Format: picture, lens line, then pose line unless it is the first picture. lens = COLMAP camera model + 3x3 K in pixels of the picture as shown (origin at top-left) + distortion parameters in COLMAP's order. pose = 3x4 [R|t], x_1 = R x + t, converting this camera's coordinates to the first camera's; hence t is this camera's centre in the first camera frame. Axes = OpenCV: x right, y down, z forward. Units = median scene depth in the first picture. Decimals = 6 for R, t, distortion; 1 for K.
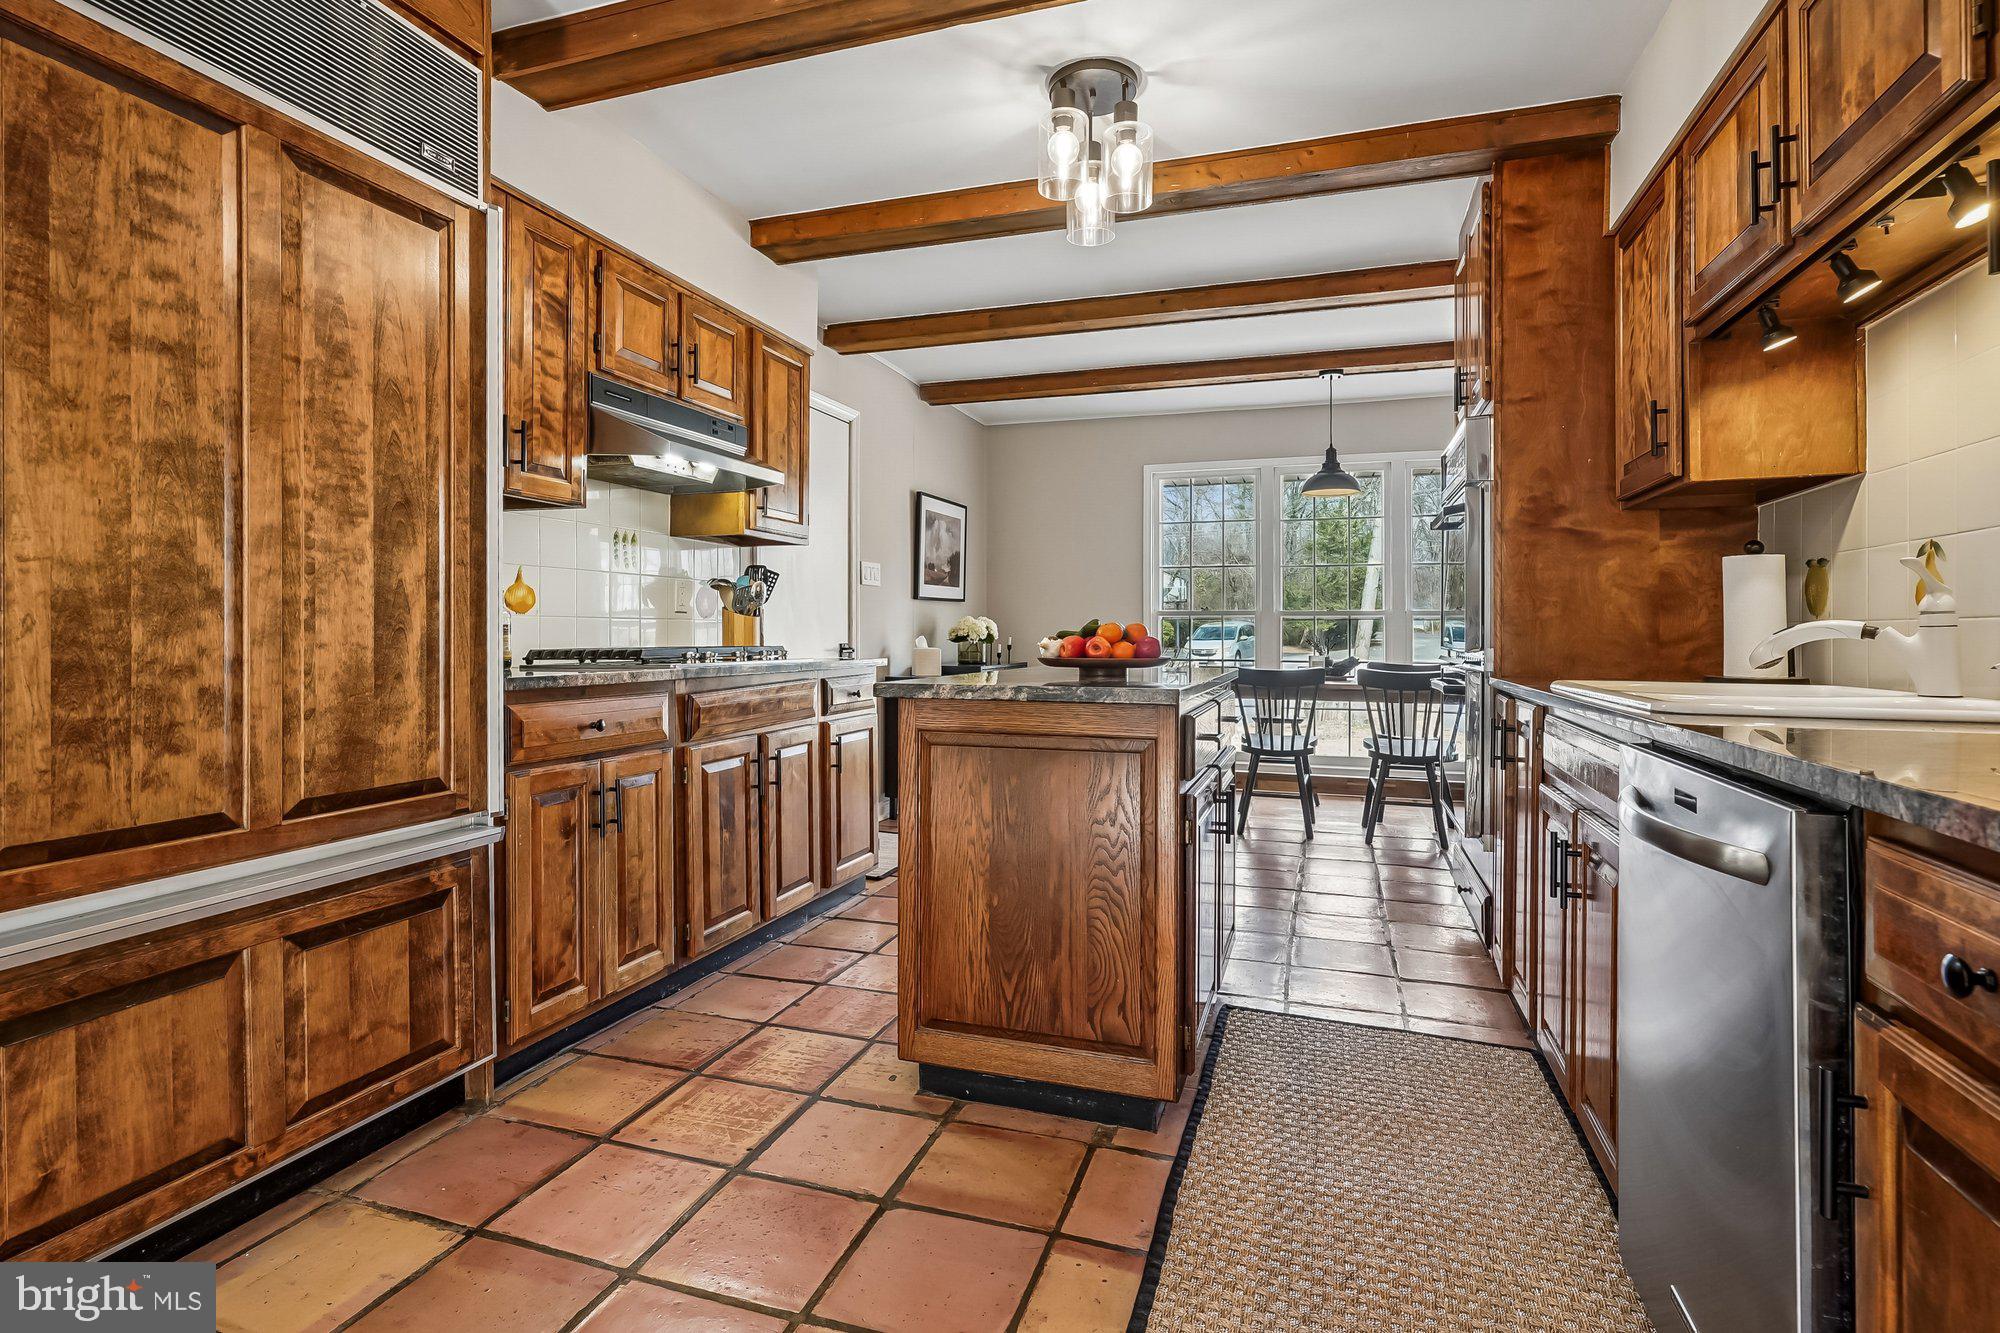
lens RADIAL K [[978.4, 0, 1005.9], [0, 978.4, 634.8], [0, 0, 1]] dist [-0.004092, -0.000224]
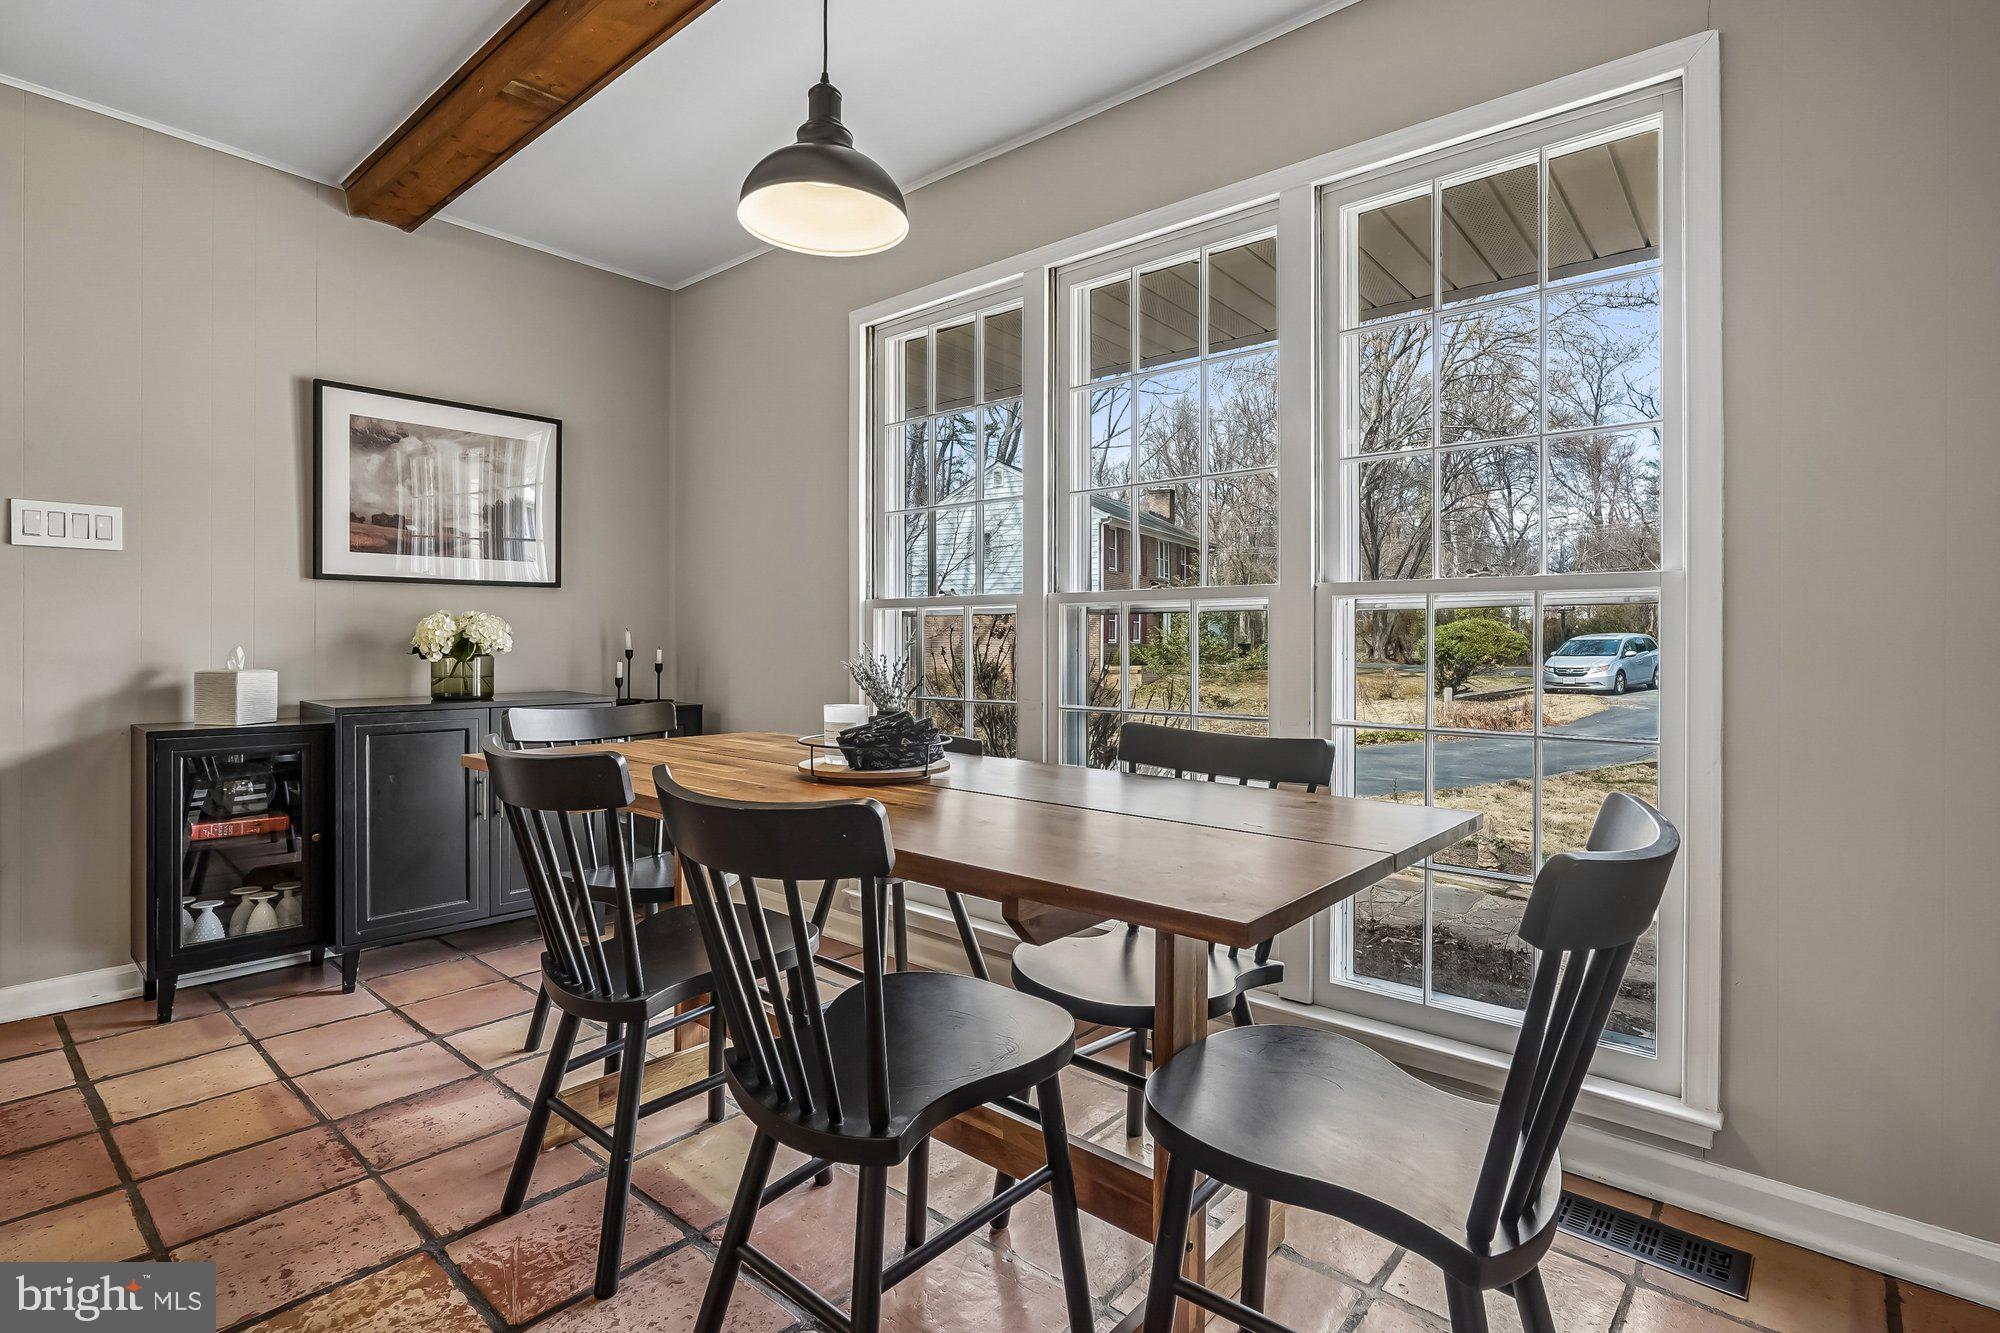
lens RADIAL K [[978.4, 0, 1005.9], [0, 978.4, 634.8], [0, 0, 1]] dist [-0.004092, -0.000224]
pose [[0.927728, -0.003050, -0.373244, 0.454744], [-0.002270, 0.999902, -0.013813, 0.000051], [0.373249, 0.013662, 0.927630, 0.638702]]
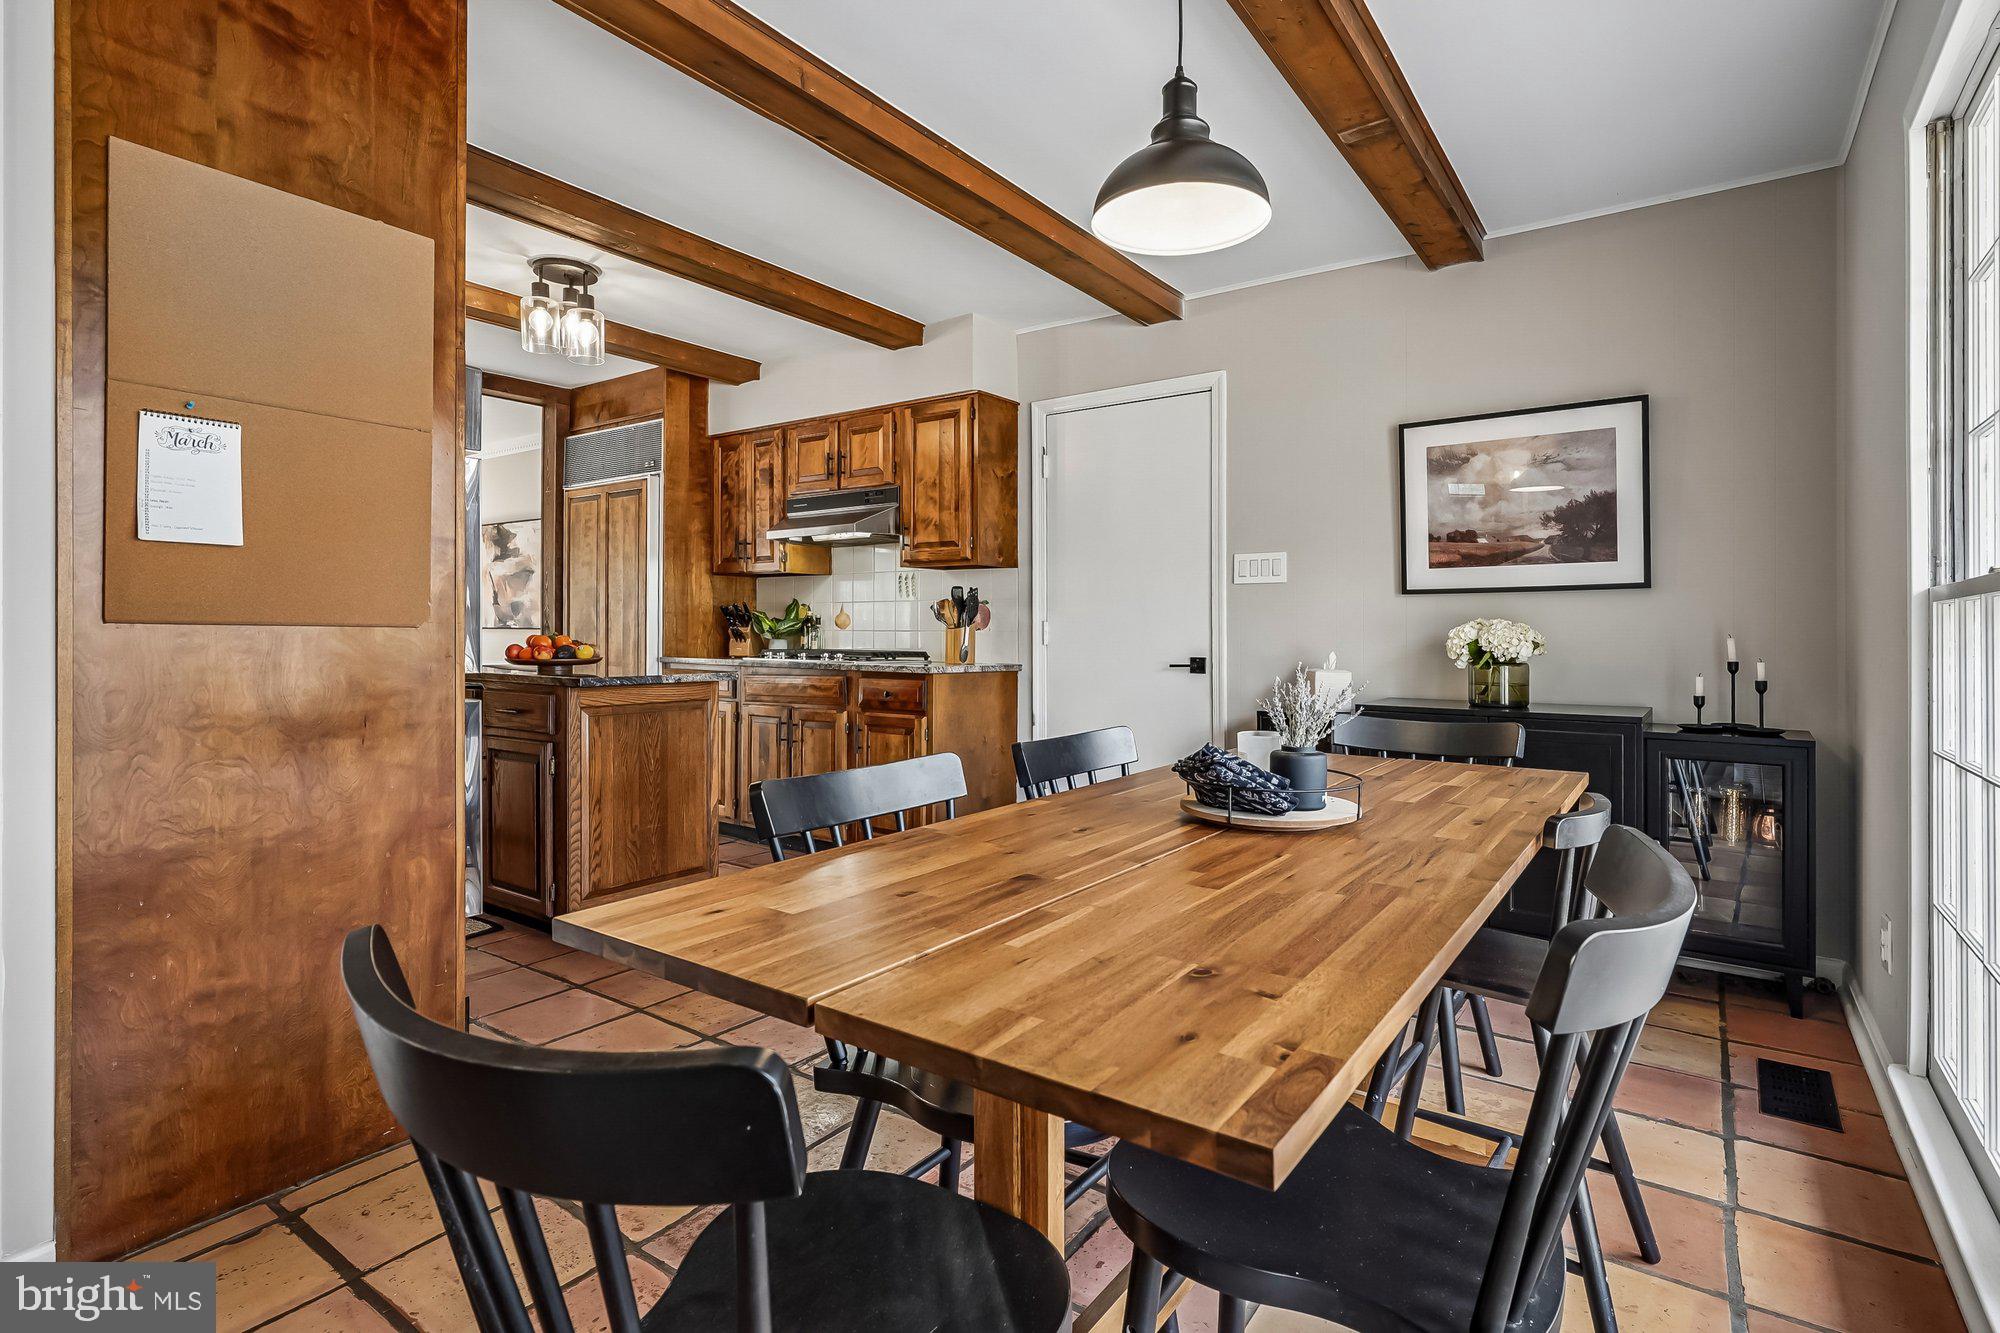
lens RADIAL K [[978.4, 0, 1005.9], [0, 978.4, 634.8], [0, 0, 1]] dist [-0.004092, -0.000224]
pose [[-0.299280, 0.000966, -0.954165, 0.580025], [-0.009017, 0.999952, 0.003841, -0.011077], [0.954123, 0.009753, -0.299257, 0.934922]]
